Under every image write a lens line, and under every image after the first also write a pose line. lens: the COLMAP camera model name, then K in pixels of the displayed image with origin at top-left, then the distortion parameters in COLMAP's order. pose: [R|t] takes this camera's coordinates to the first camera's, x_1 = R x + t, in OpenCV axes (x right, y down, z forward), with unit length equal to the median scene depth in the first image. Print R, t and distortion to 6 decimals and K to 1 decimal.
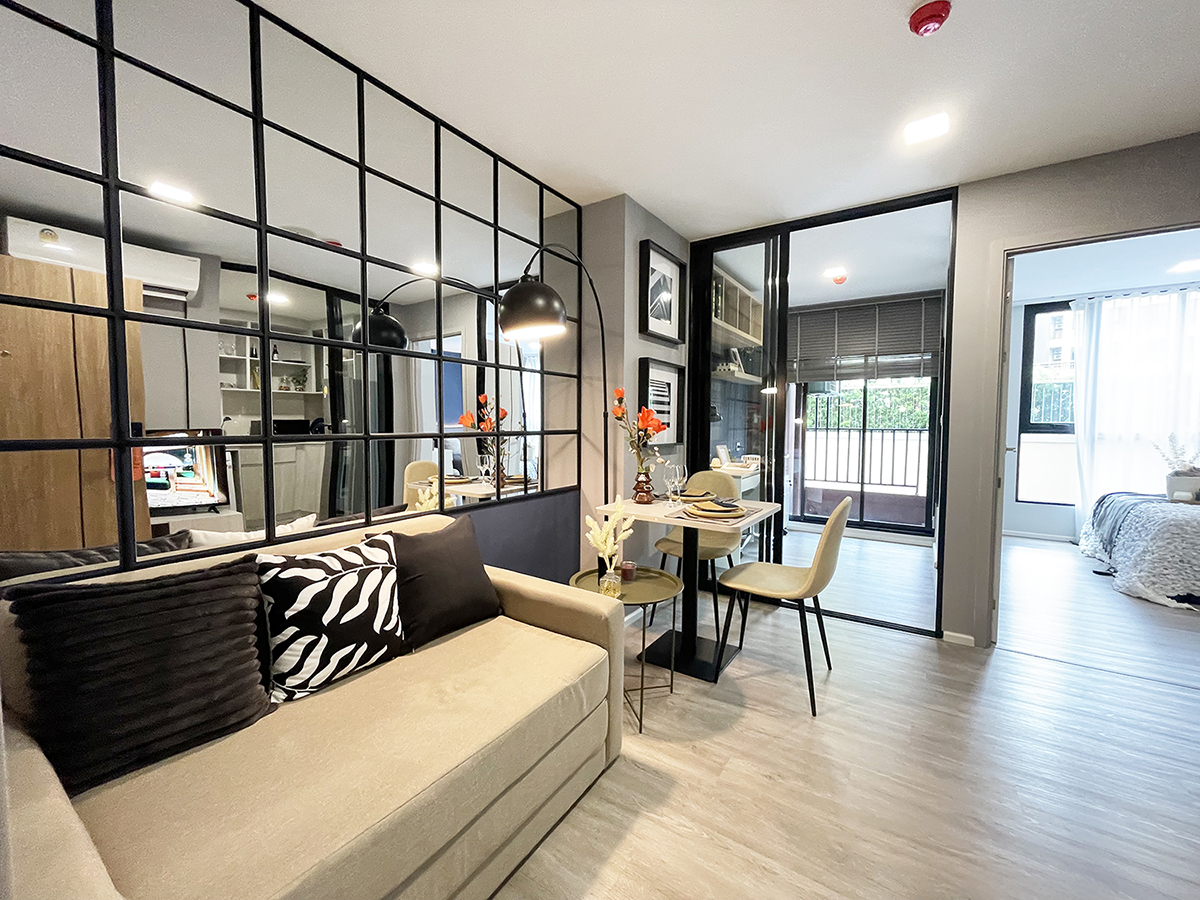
lens RADIAL K [[484.7, 0, 600.0], [0, 484.7, 450.0], [0, 0, 1]] dist [-0.018152, 0.005938]
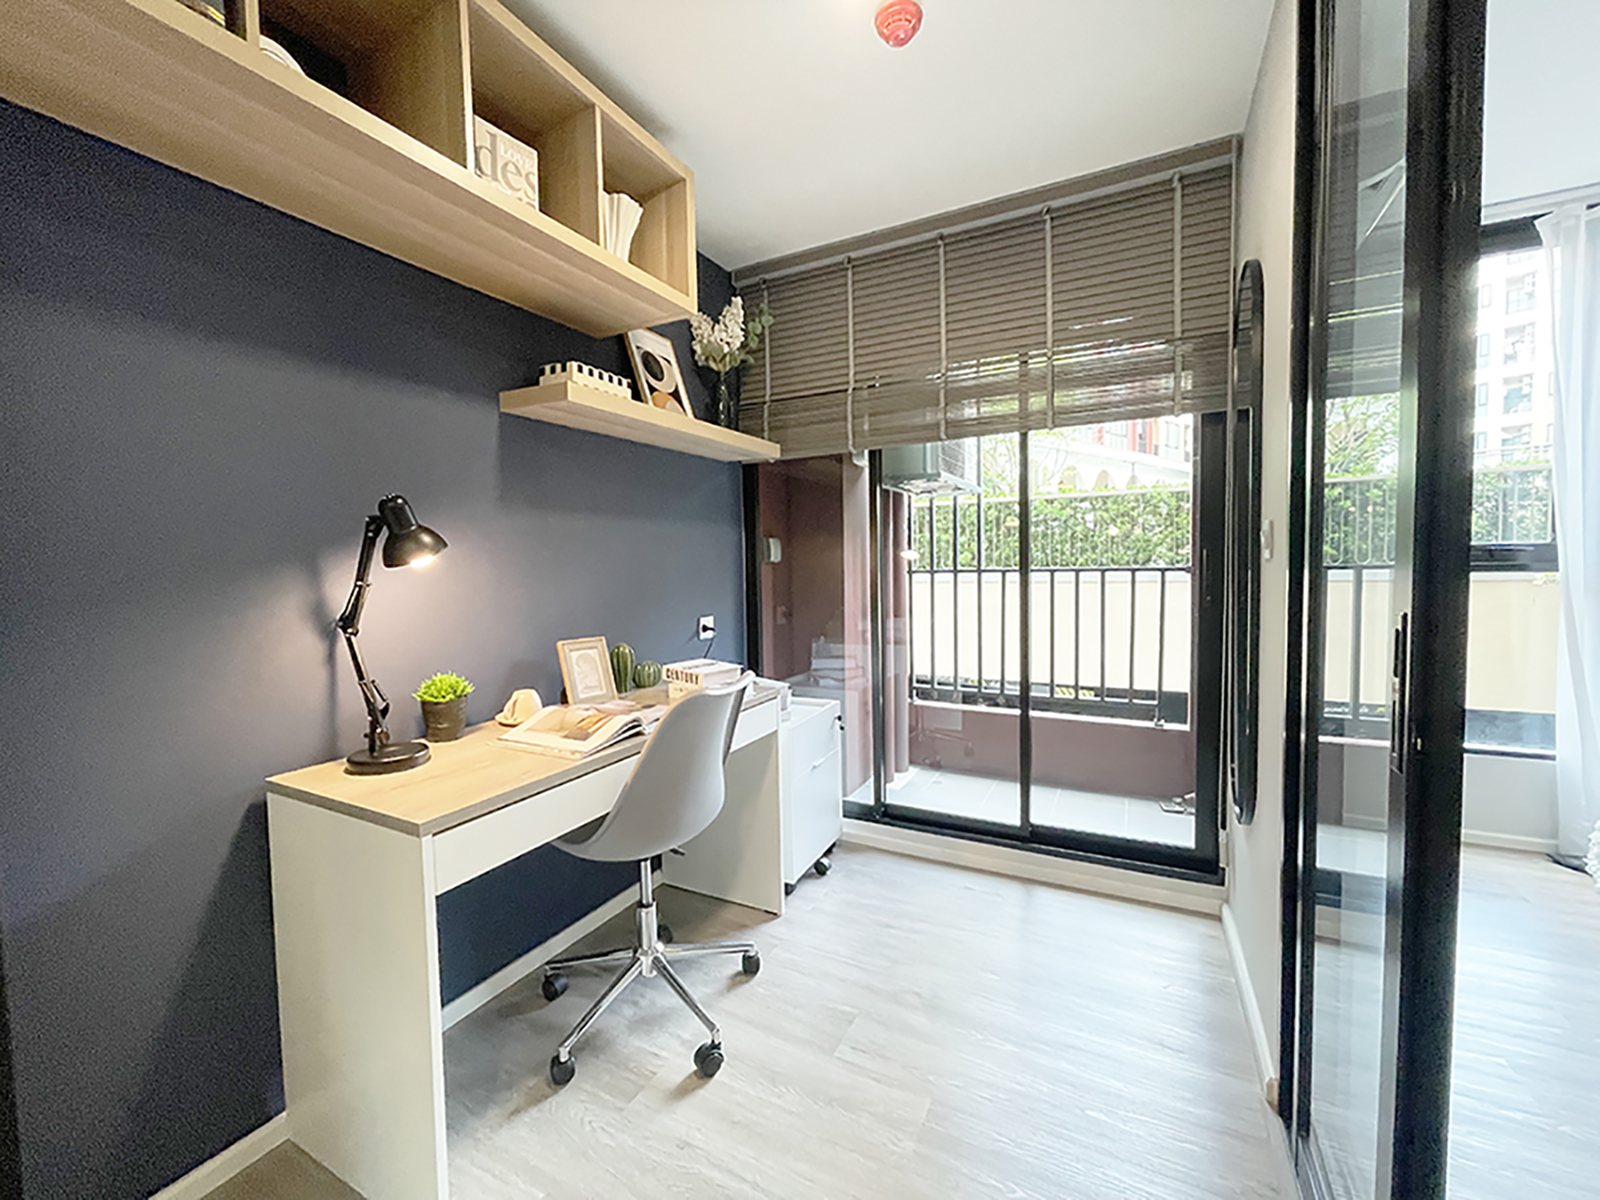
lens RADIAL K [[646.2, 0, 800.0], [0, 646.2, 600.0], [0, 0, 1]] dist [-0.018152, 0.005938]
pose [[0.993876, -0.029391, 0.106519, 0.262657], [0.029233, 0.999568, 0.003042, -0.021724], [-0.106563, 0.000091, 0.994306, 0.421812]]
